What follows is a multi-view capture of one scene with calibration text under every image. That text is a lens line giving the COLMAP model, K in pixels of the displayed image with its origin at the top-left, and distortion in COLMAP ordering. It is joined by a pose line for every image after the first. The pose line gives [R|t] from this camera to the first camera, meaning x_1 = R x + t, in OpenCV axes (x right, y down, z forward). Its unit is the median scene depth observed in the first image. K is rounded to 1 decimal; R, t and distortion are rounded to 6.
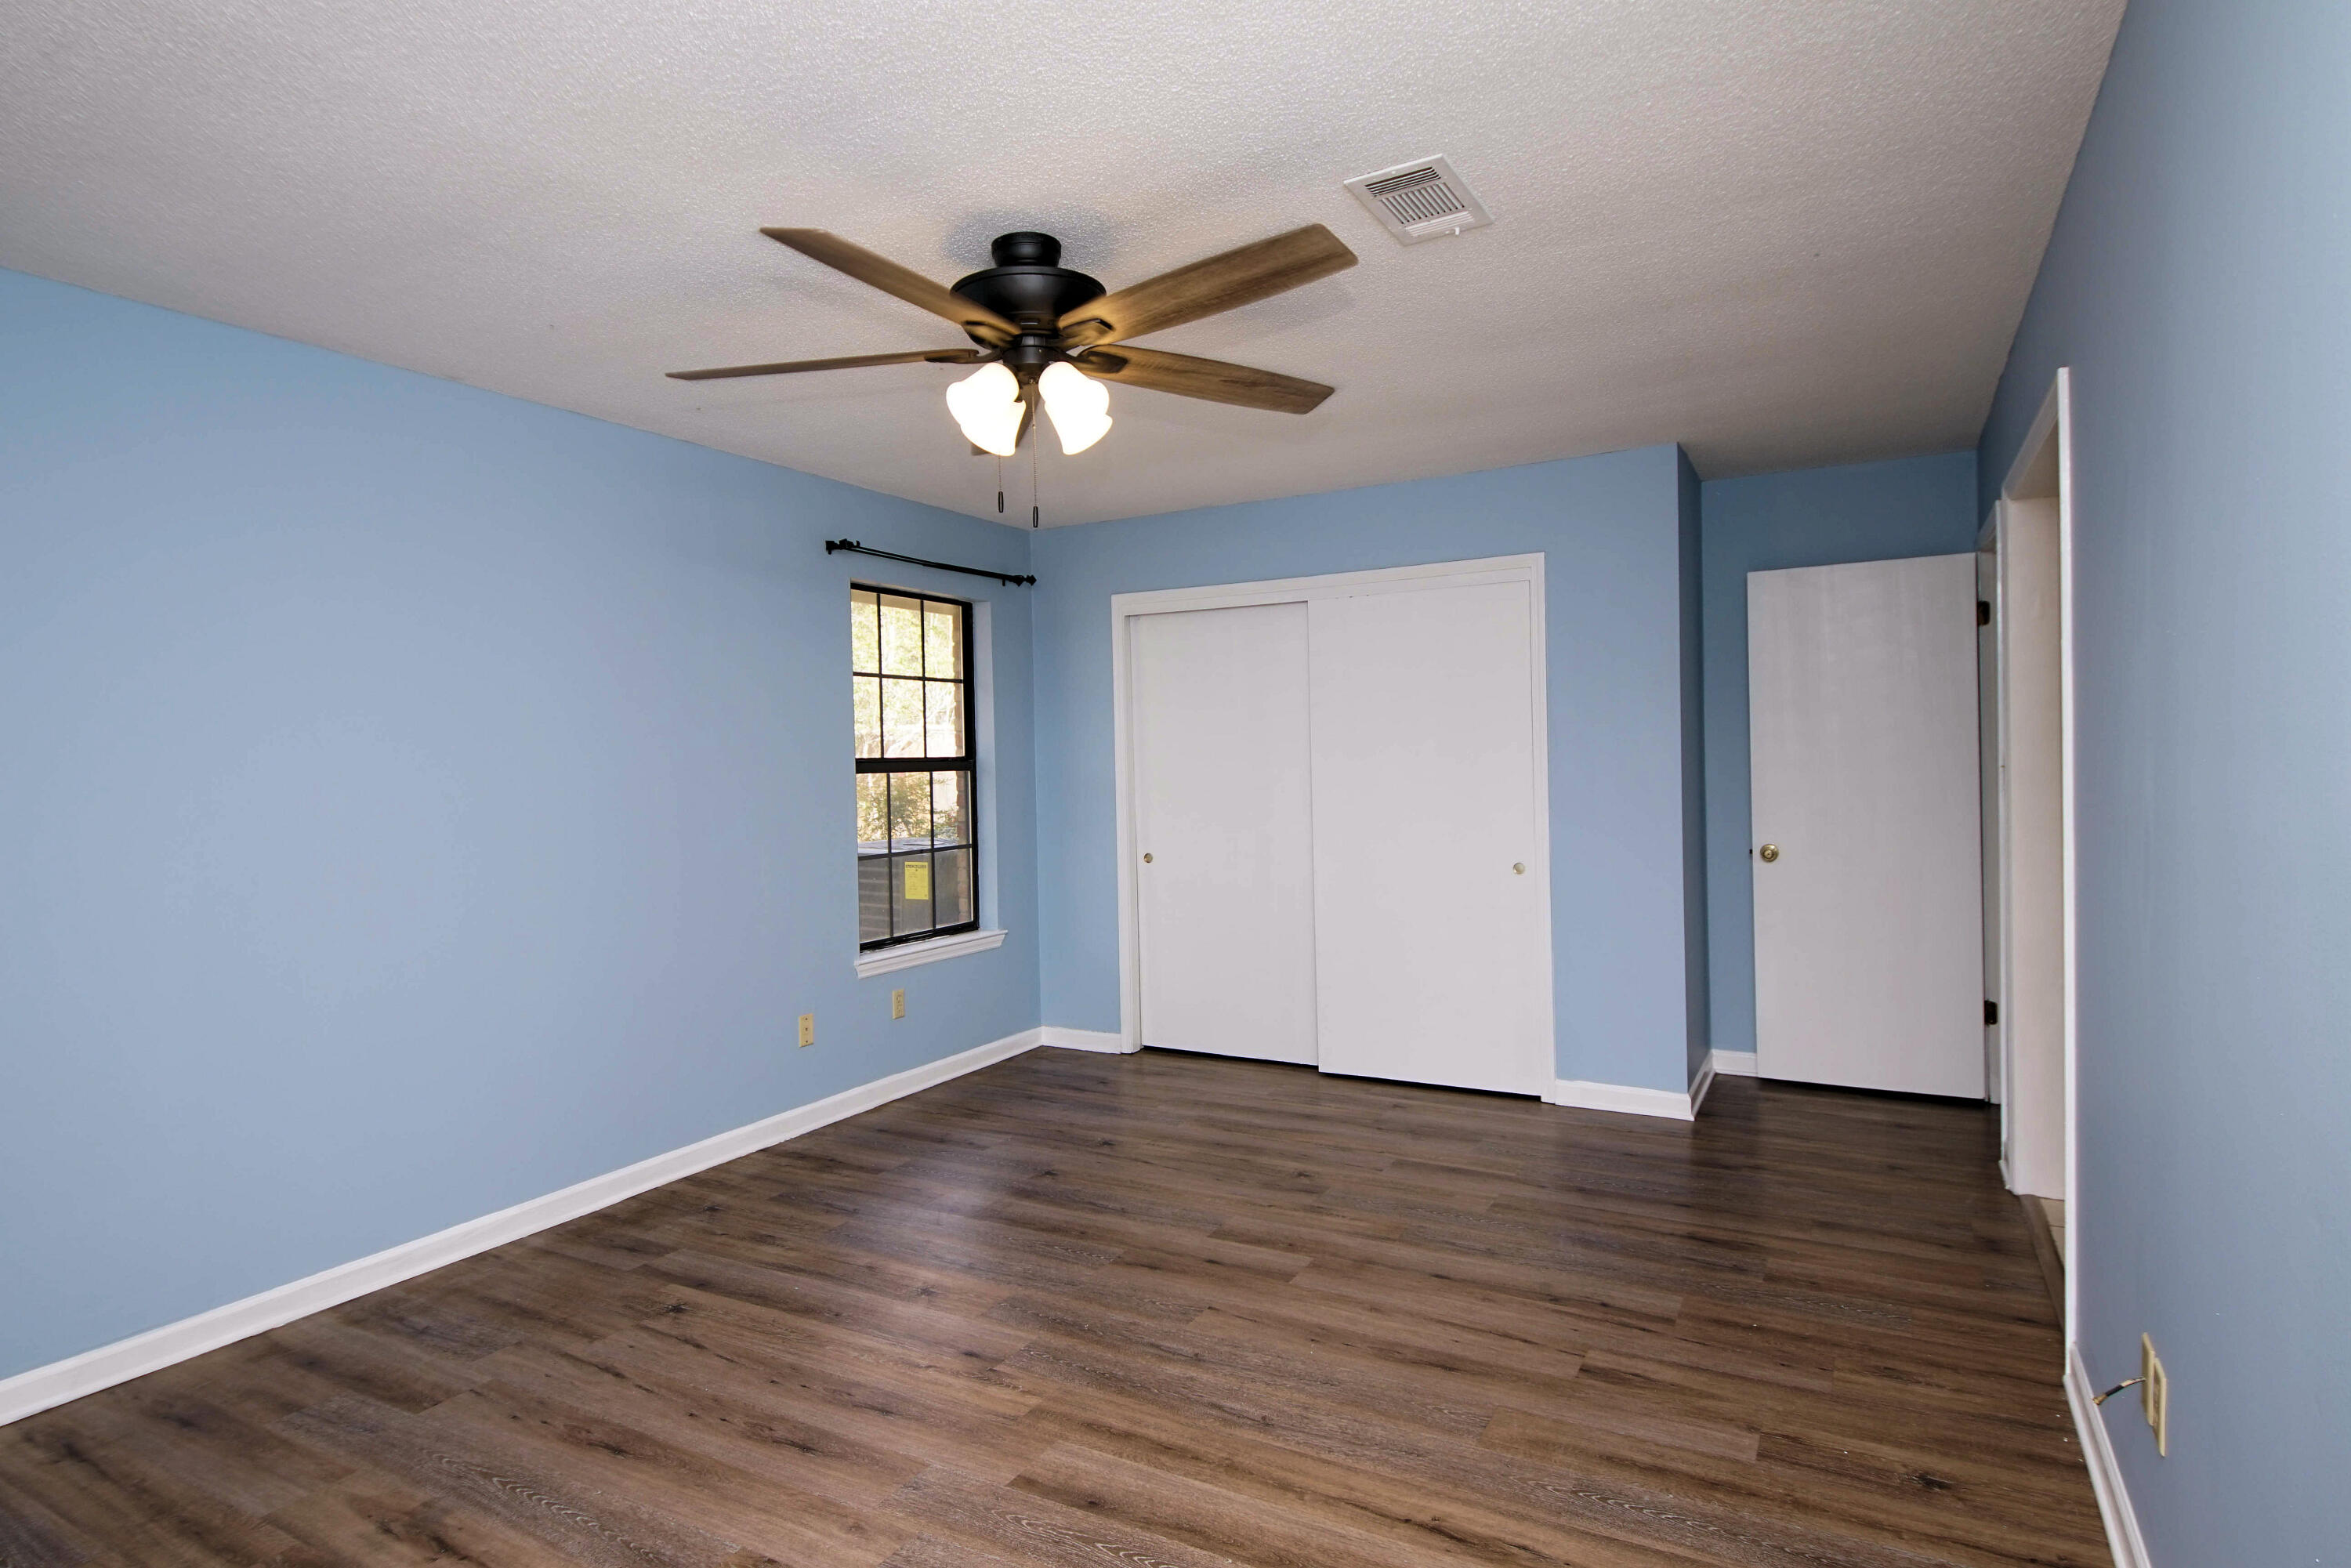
lens RADIAL K [[1260.9, 0, 1165.0], [0, 1260.9, 771.6], [0, 0, 1]] dist [0.028165, -0.025574]
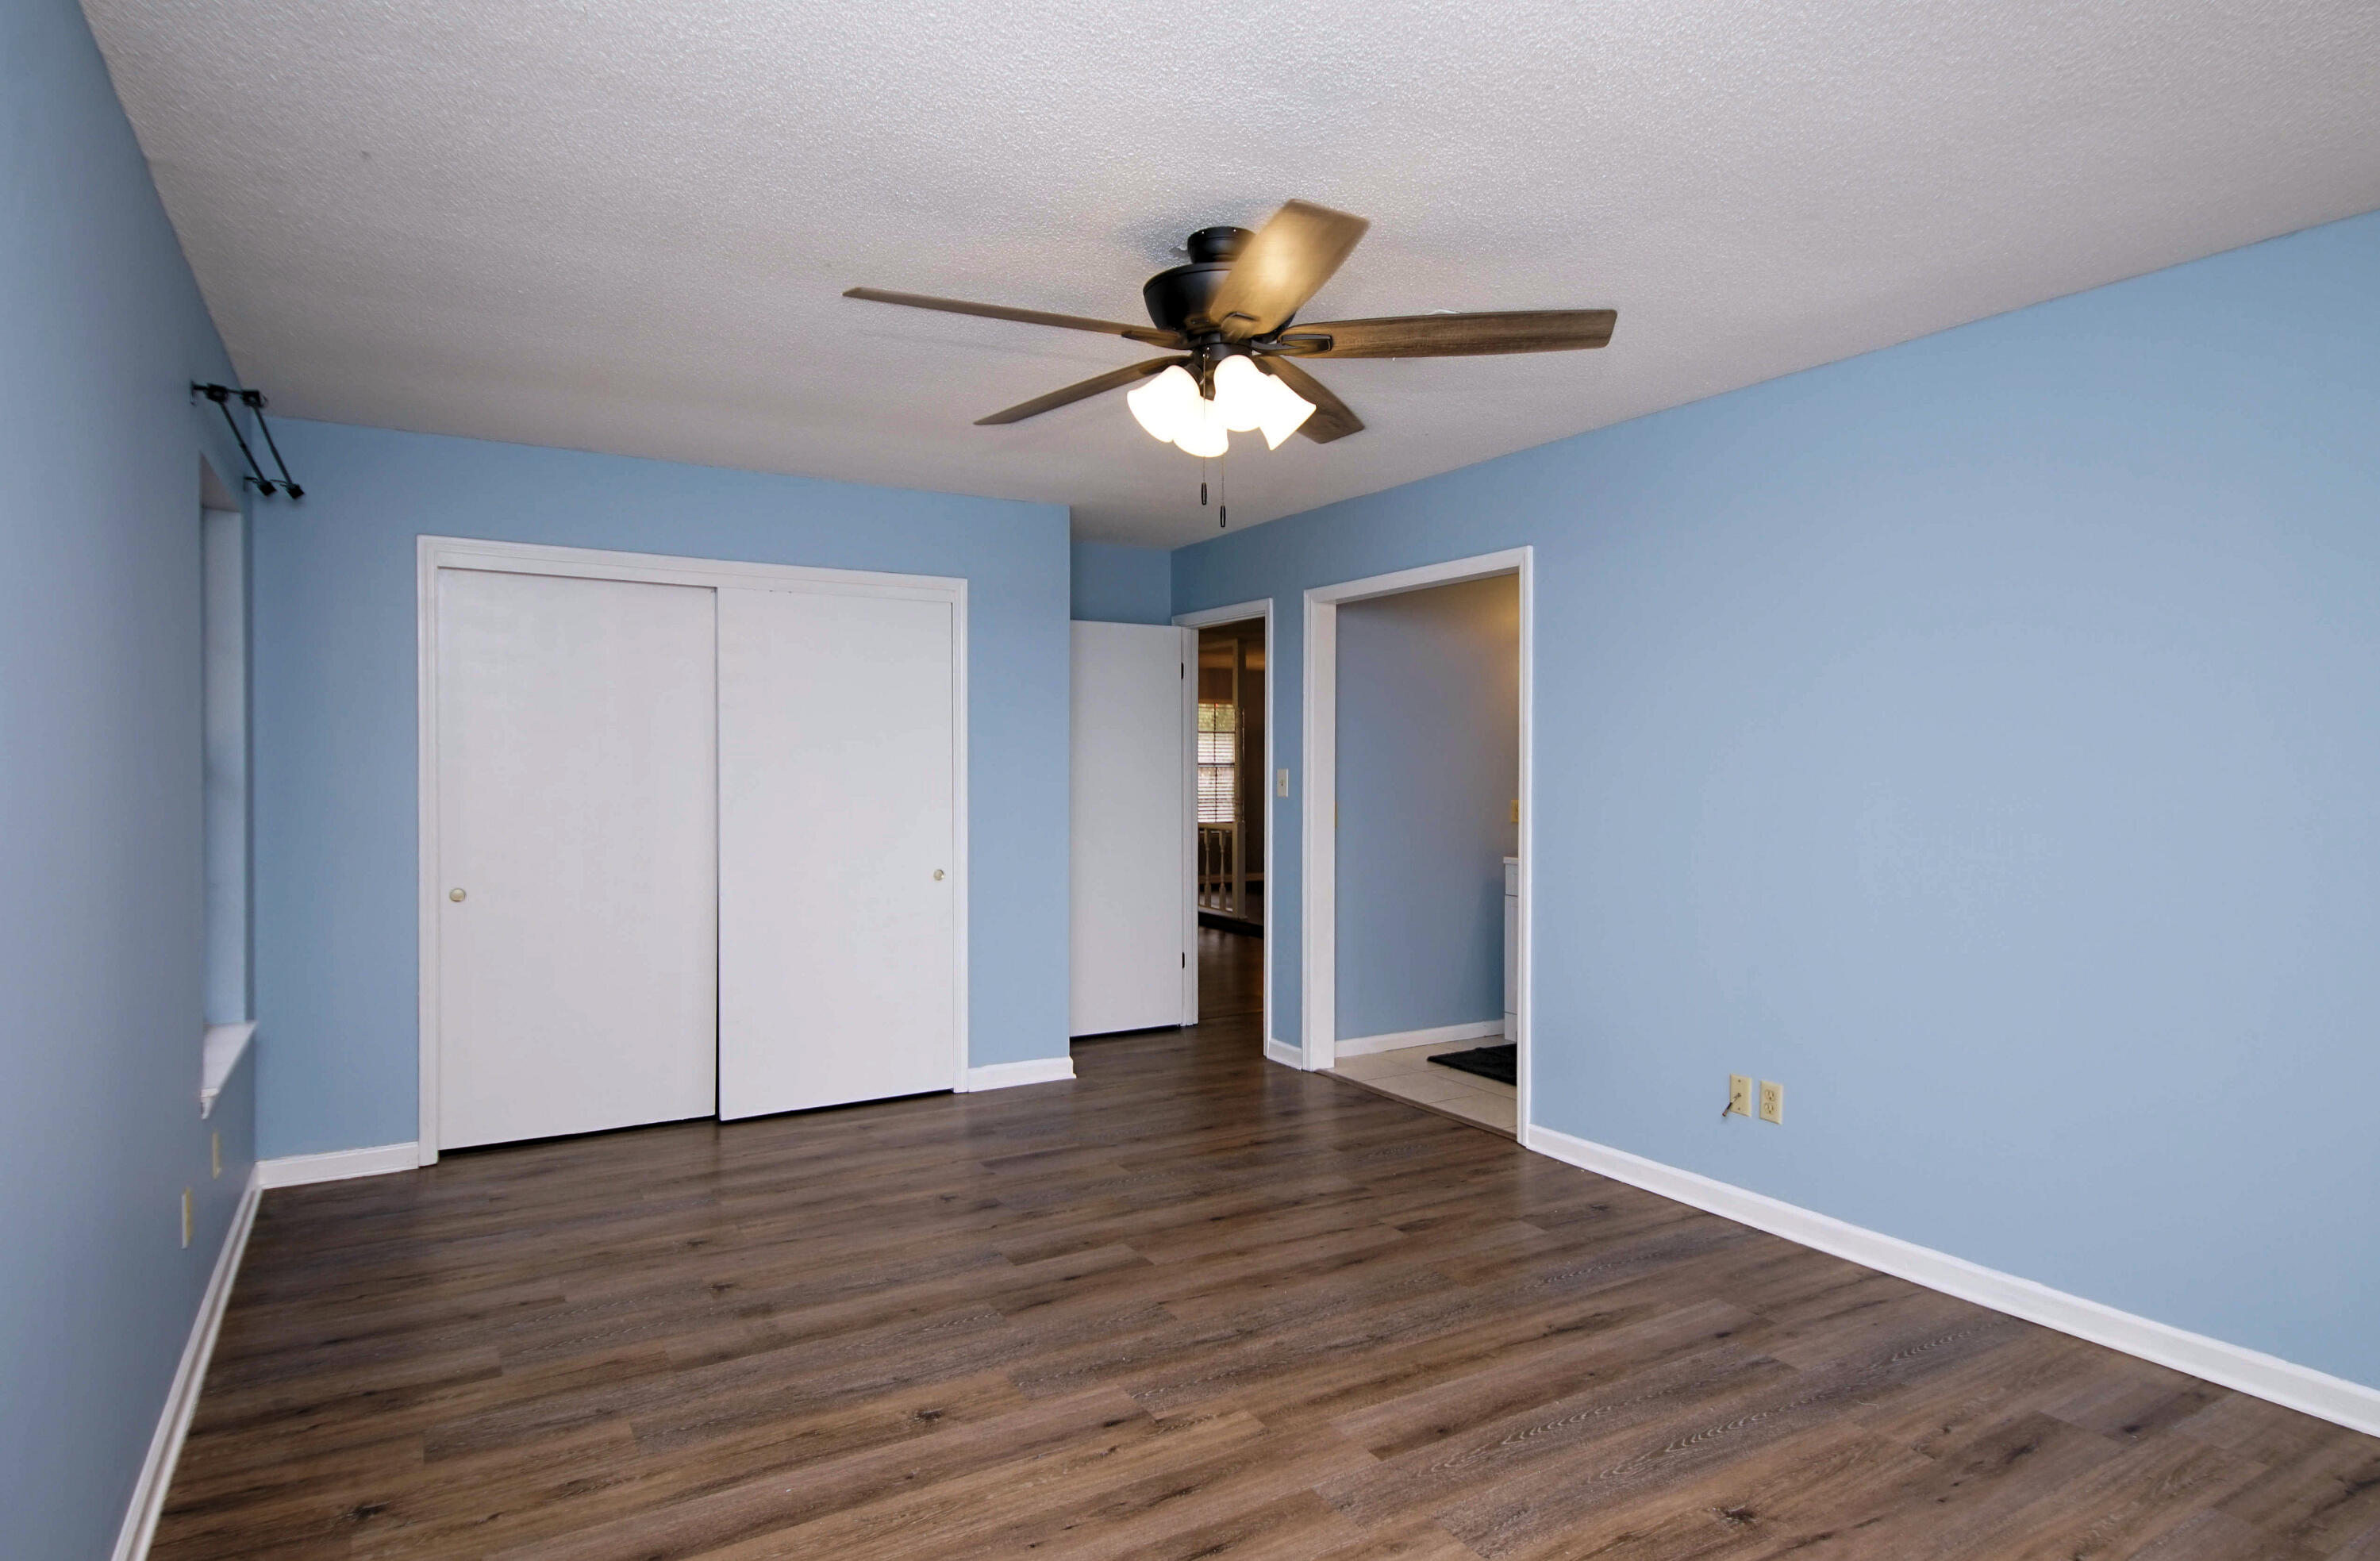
lens RADIAL K [[1292.5, 0, 1169.4], [0, 1292.5, 778.4], [0, 0, 1]] dist [0.017914, -0.007374]
pose [[0.508752, 0.009926, 0.860856, -0.758778], [-0.002595, 0.999947, -0.009996, 0.009715], [-0.860909, 0.002851, 0.508751, 0.405401]]
